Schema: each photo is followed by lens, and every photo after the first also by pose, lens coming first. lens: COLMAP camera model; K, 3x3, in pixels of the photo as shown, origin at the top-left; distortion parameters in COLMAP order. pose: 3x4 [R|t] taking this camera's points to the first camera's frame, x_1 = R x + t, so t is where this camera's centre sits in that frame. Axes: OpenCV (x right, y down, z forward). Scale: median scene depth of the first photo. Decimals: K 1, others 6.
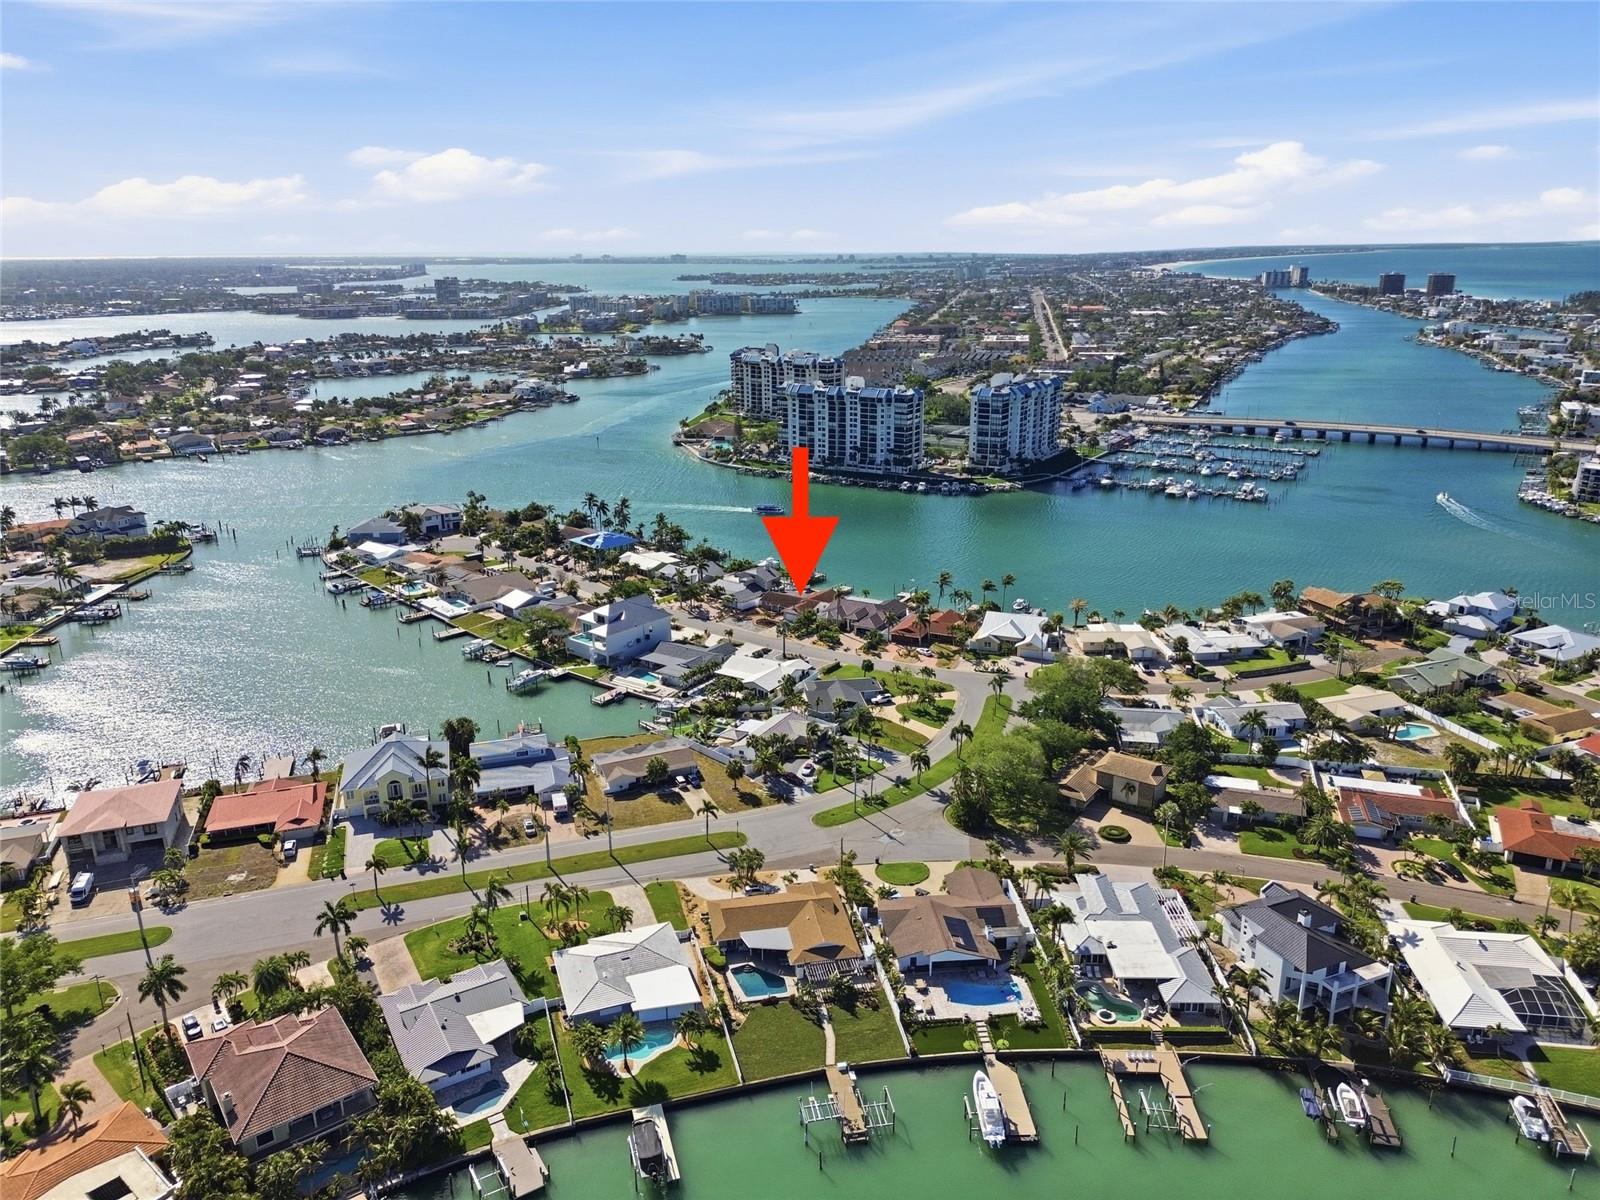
lens RADIAL K [[1143.7, 0, 791.2], [0, 1143.7, 600.7], [0, 0, 1]] dist [0.062467, -0.046923]
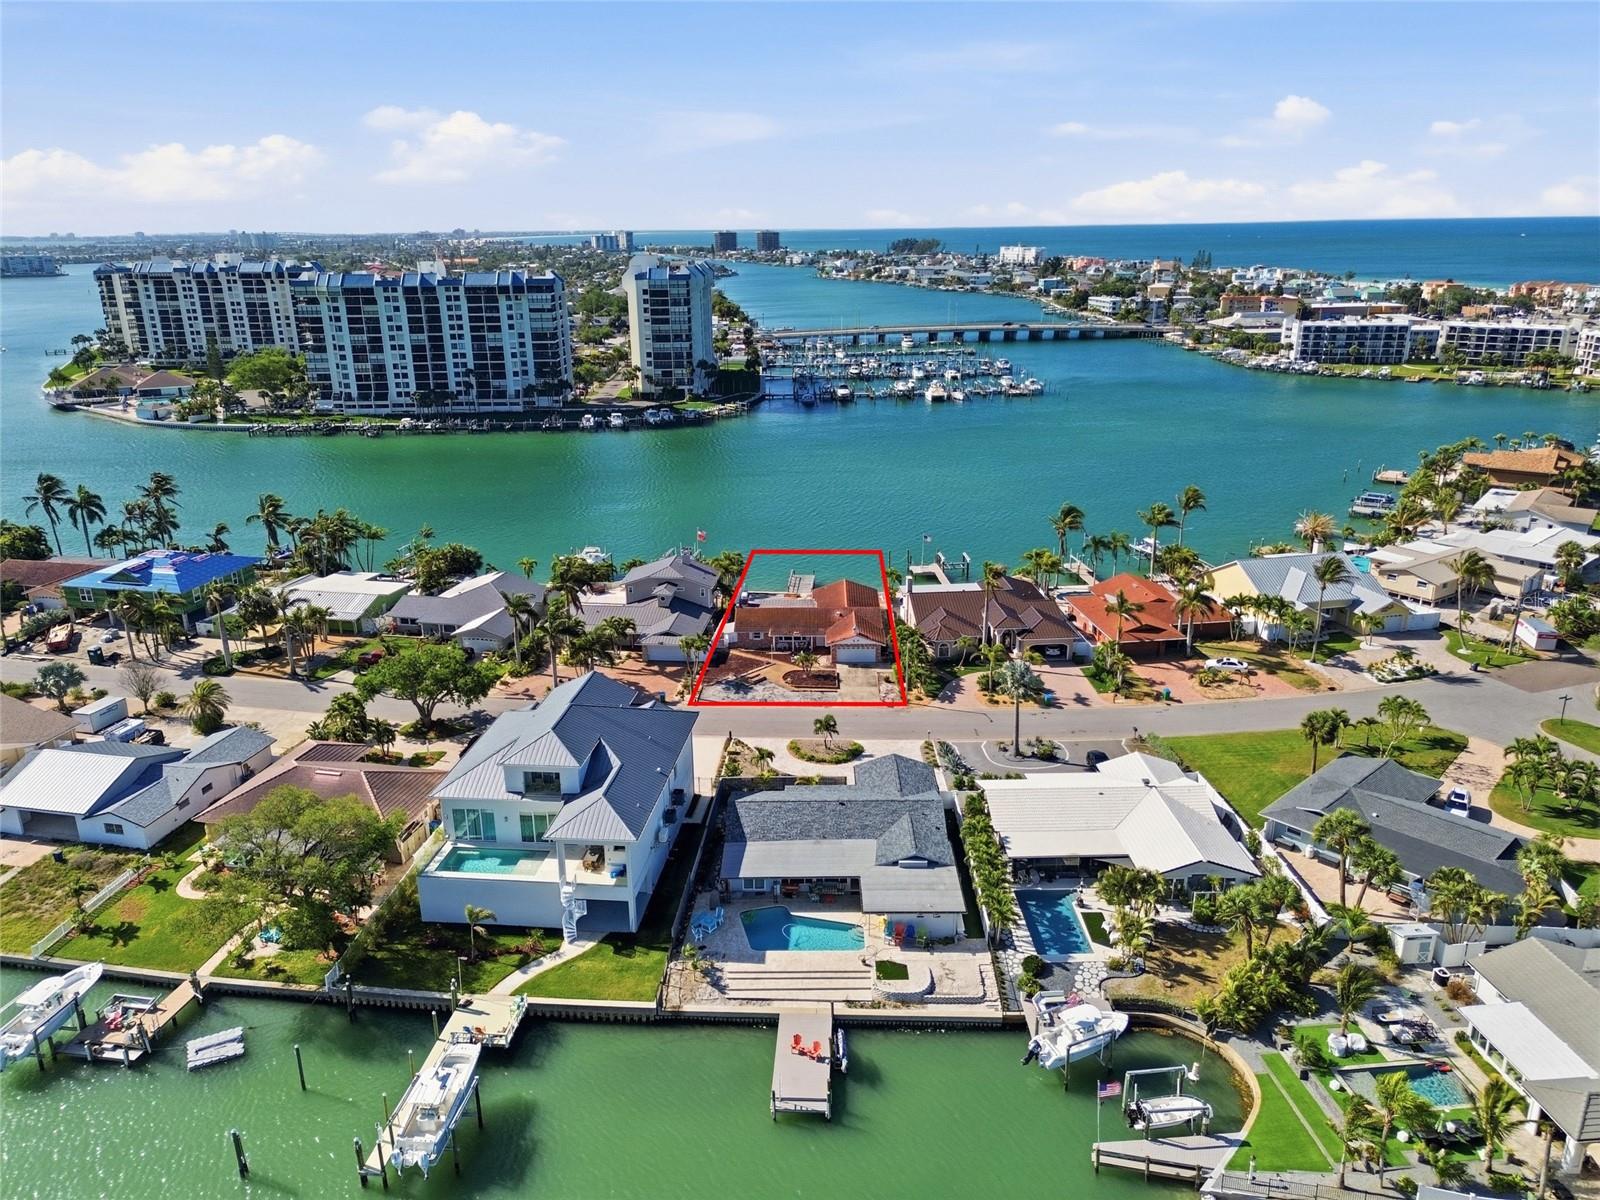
lens RADIAL K [[1143.7, 0, 811.8], [0, 1143.7, 601.6], [0, 0, 1]] dist [0.062467, -0.046923]
pose [[0.822284, -0.178005, 0.540522, -0.146875], [0.171528, 0.983173, 0.062838, -0.021069], [-0.542612, 0.041043, 0.838980, 0.392759]]
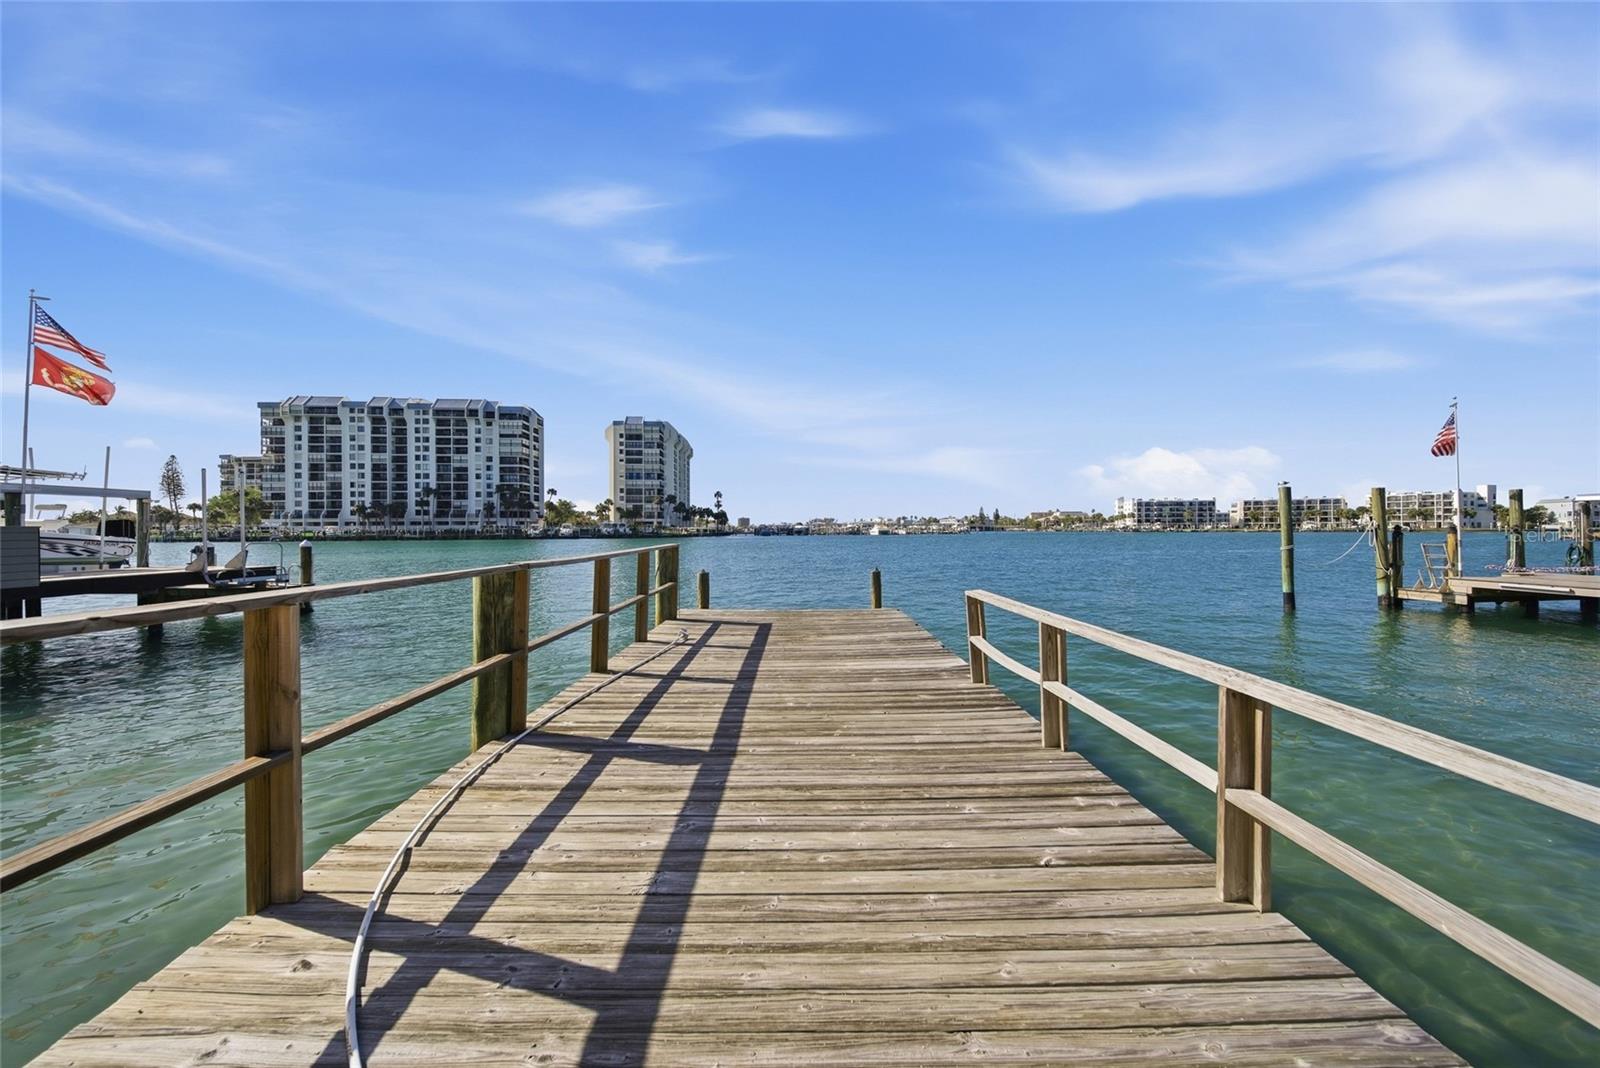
lens RADIAL K [[574.5, 0, 803.6], [0, 574.5, 528.7], [0, 0, 1]] dist [0.001707, -0.000287]
pose [[0.783281, 0.005100, 0.621647, 0.023040], [0.181203, 0.954672, -0.236149, -0.006133], [-0.594674, 0.297615, 0.746852, 0.660625]]
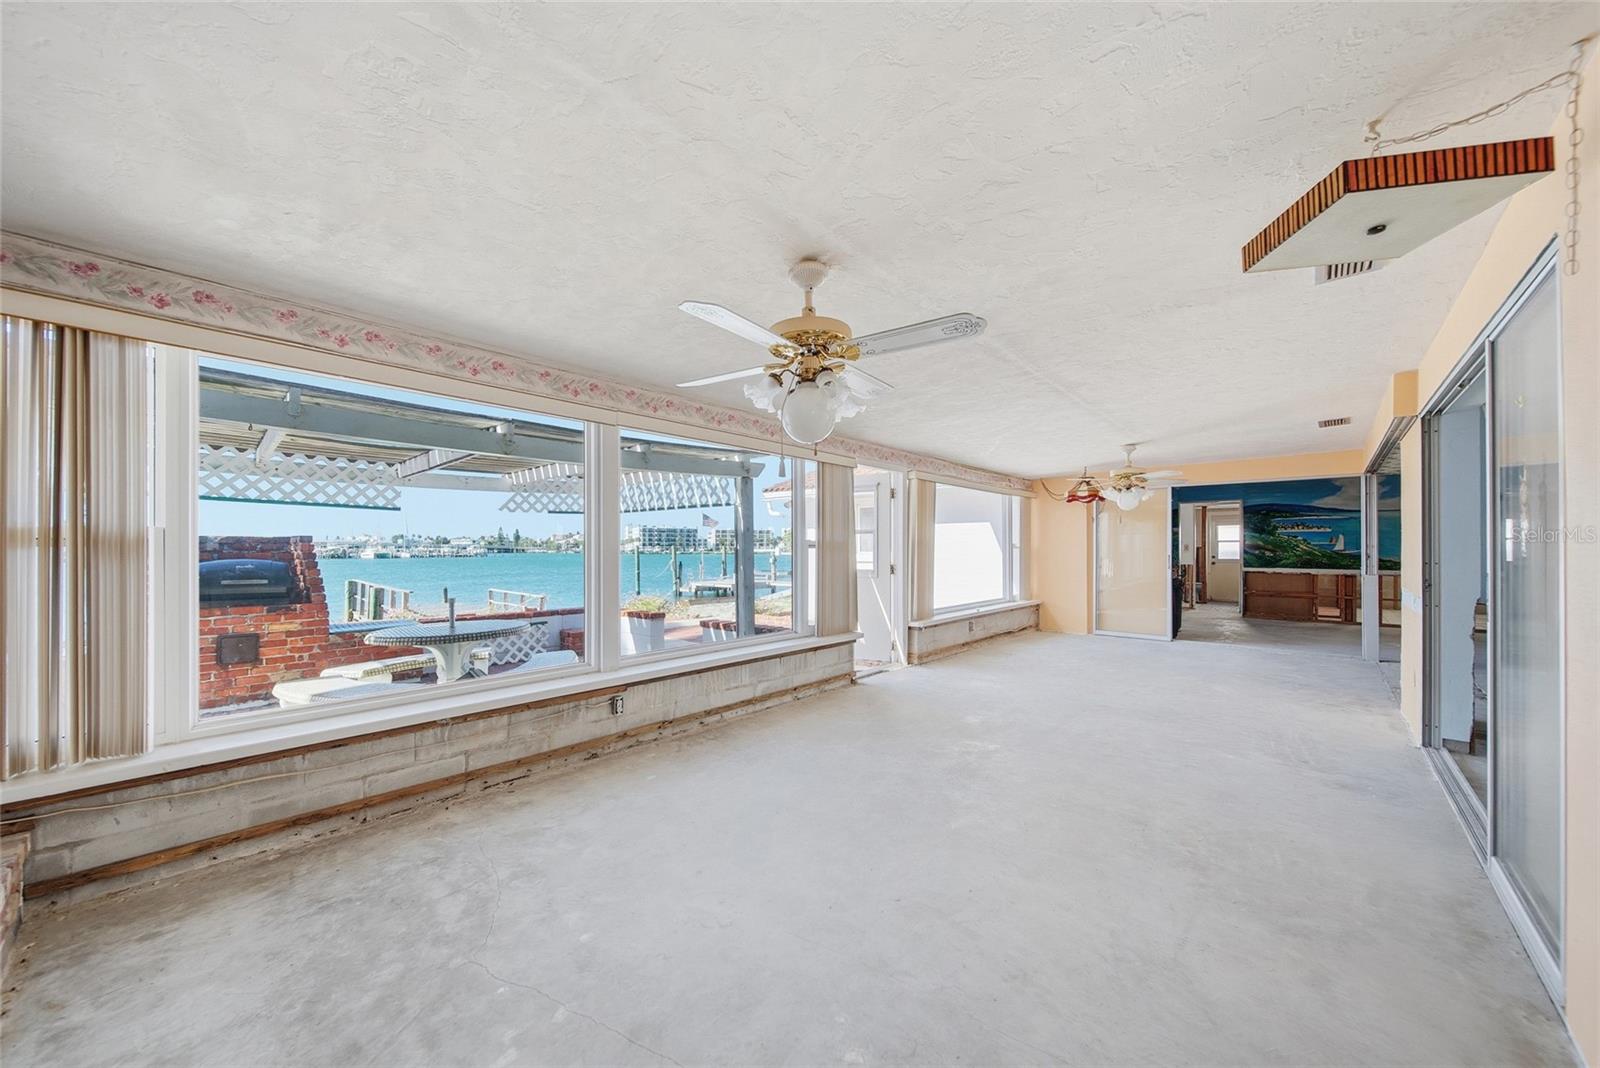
lens RADIAL K [[574.5, 0, 800.8], [0, 574.5, 542.0], [0, 0, 1]] dist [-0.001773, -0.001178]
pose [[0.117478, 0.019657, 0.992881, -0.005176], [0.290660, 0.955340, -0.053305, -0.001704], [-0.949587, 0.294853, 0.106518, 0.641199]]
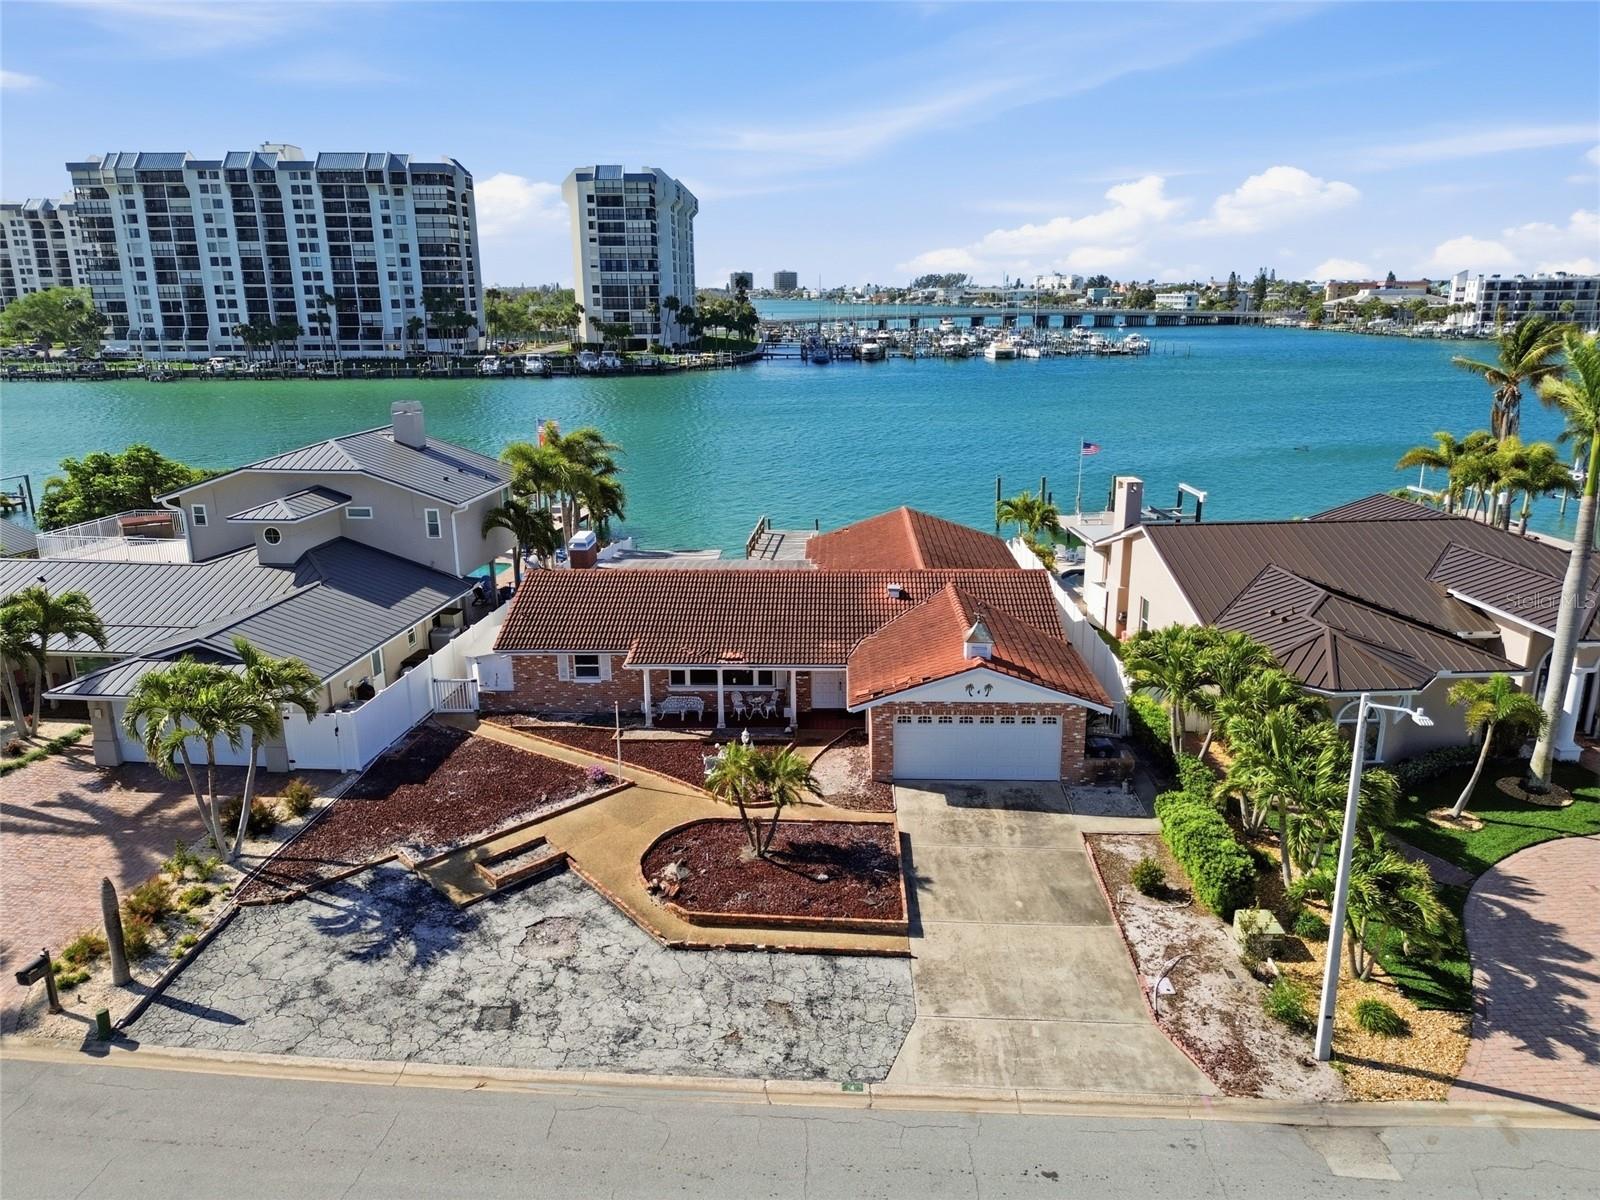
lens RADIAL K [[1143.7, 0, 811.1], [0, 1143.7, 600.8], [0, 0, 1]] dist [0.062467, -0.046923]
pose [[0.831820, -0.143657, 0.536132, -0.038400], [0.163421, 0.986497, 0.010781, -0.000877], [-0.530442, 0.078648, 0.844065, 0.559633]]
